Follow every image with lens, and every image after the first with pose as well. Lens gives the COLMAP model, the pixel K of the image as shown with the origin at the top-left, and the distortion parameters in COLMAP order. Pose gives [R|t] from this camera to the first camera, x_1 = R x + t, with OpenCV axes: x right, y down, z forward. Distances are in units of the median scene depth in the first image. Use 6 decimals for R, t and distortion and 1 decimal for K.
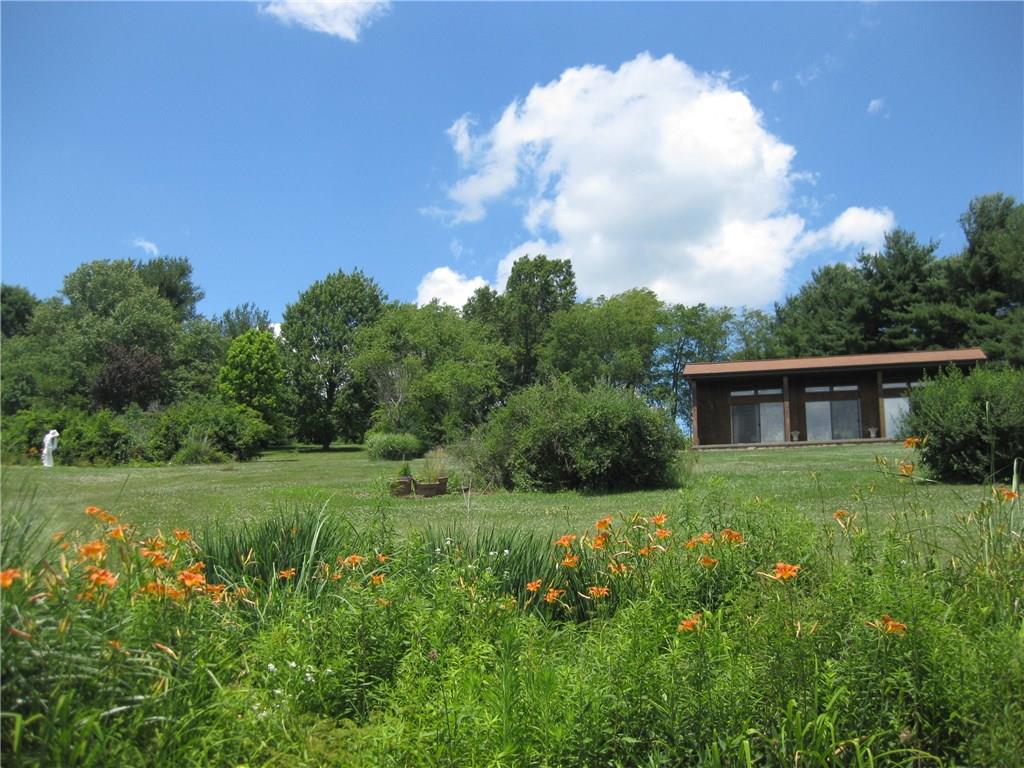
lens RADIAL K [[1054.9, 0, 512.6], [0, 1054.9, 383.2], [0, 0, 1]] dist [-0.147475, 0.000000]
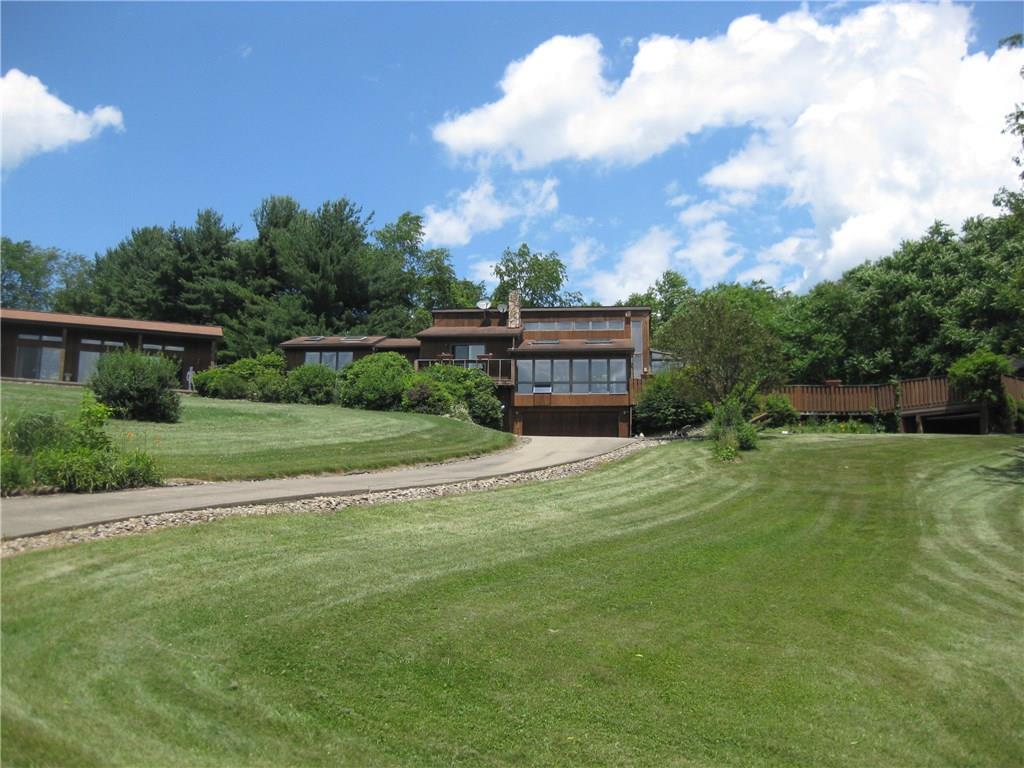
lens RADIAL K [[1054.9, 0, 511.8], [0, 1054.9, 386.3], [0, 0, 1]] dist [-0.147475, 0.000000]
pose [[0.808535, 0.105117, 0.578984, -0.003538], [-0.136838, 0.990530, 0.011256, -0.013967], [-0.572318, -0.088327, 0.815261, -0.167982]]
